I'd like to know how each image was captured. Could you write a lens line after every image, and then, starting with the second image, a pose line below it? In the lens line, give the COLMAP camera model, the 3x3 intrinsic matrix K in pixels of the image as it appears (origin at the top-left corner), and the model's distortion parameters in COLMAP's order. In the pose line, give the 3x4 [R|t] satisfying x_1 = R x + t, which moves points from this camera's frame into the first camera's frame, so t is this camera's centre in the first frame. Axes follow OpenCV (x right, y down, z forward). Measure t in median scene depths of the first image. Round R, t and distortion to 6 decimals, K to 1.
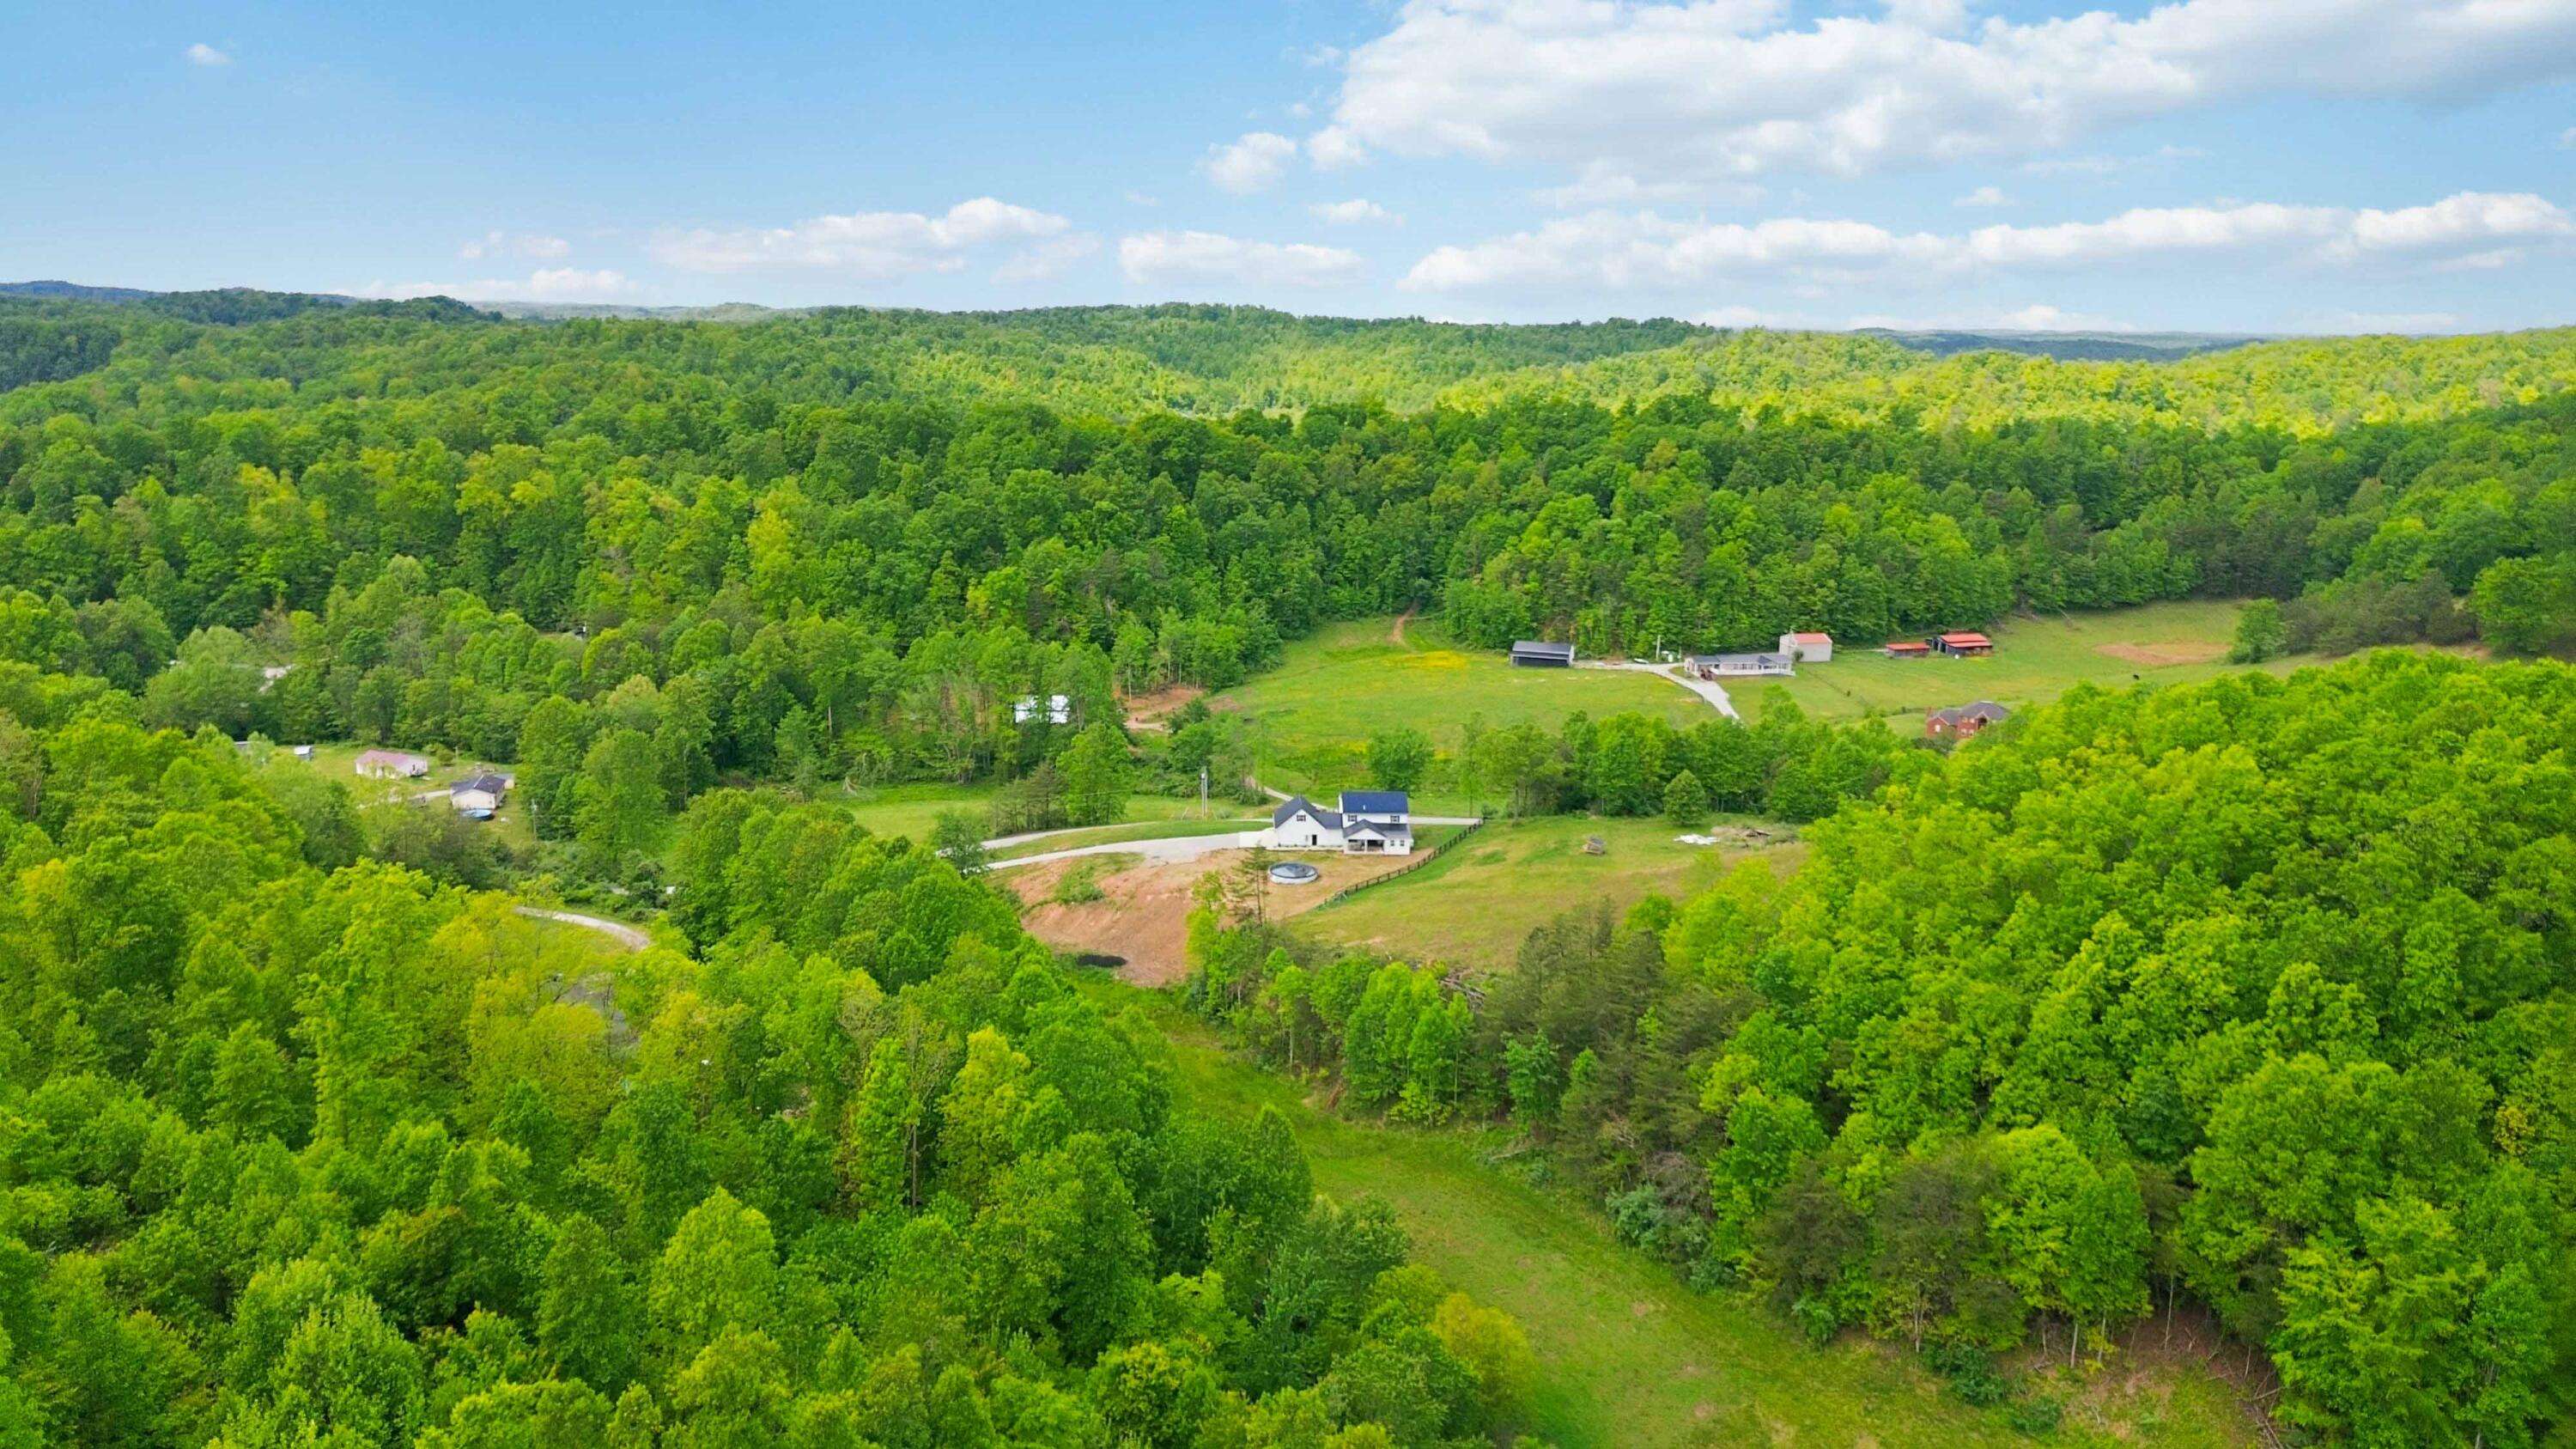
lens RADIAL K [[1791.1, 0, 1279.3], [0, 1791.1, 764.4], [0, 0, 1]] dist [0.089054, -0.075145]
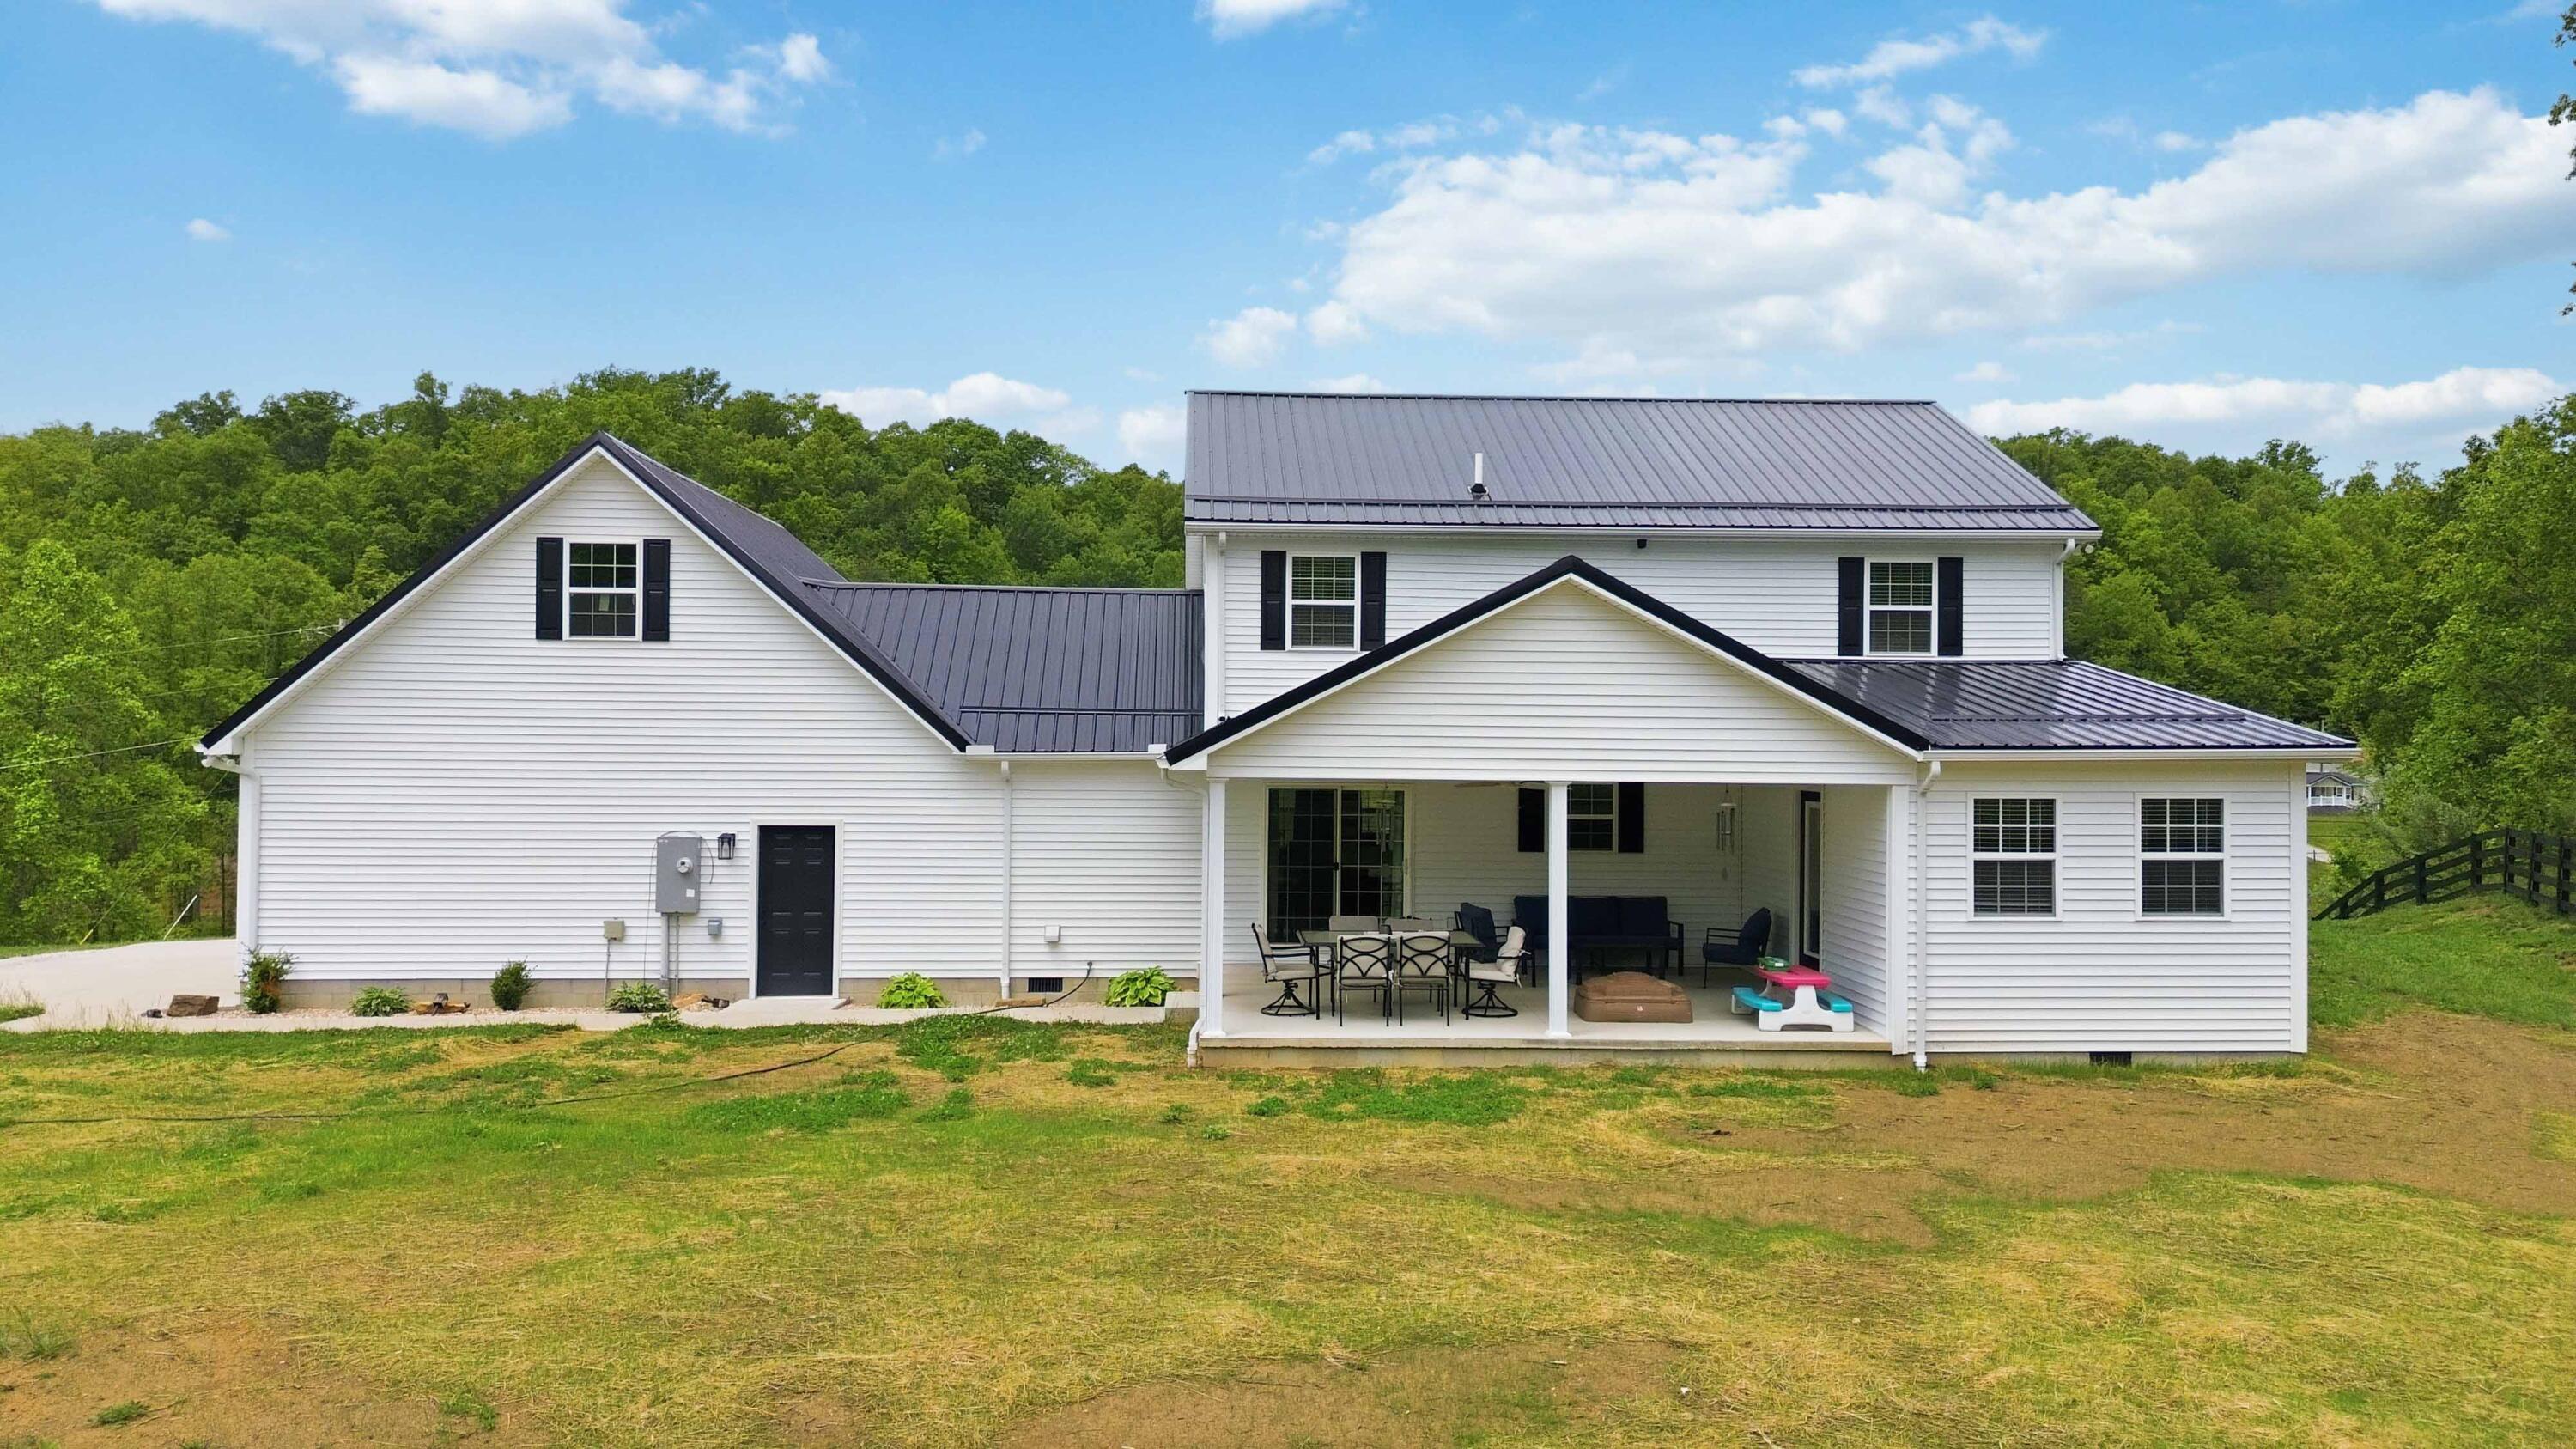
lens RADIAL K [[1820.2, 0, 1289.4], [0, 1820.2, 726.6], [0, 0, 1]] dist [0.077145, -0.076009]
pose [[0.999757, -0.008485, 0.020327, 0.022551], [0.013232, 0.969104, -0.246298, 0.031778], [-0.017609, 0.246507, 0.968981, 0.552610]]
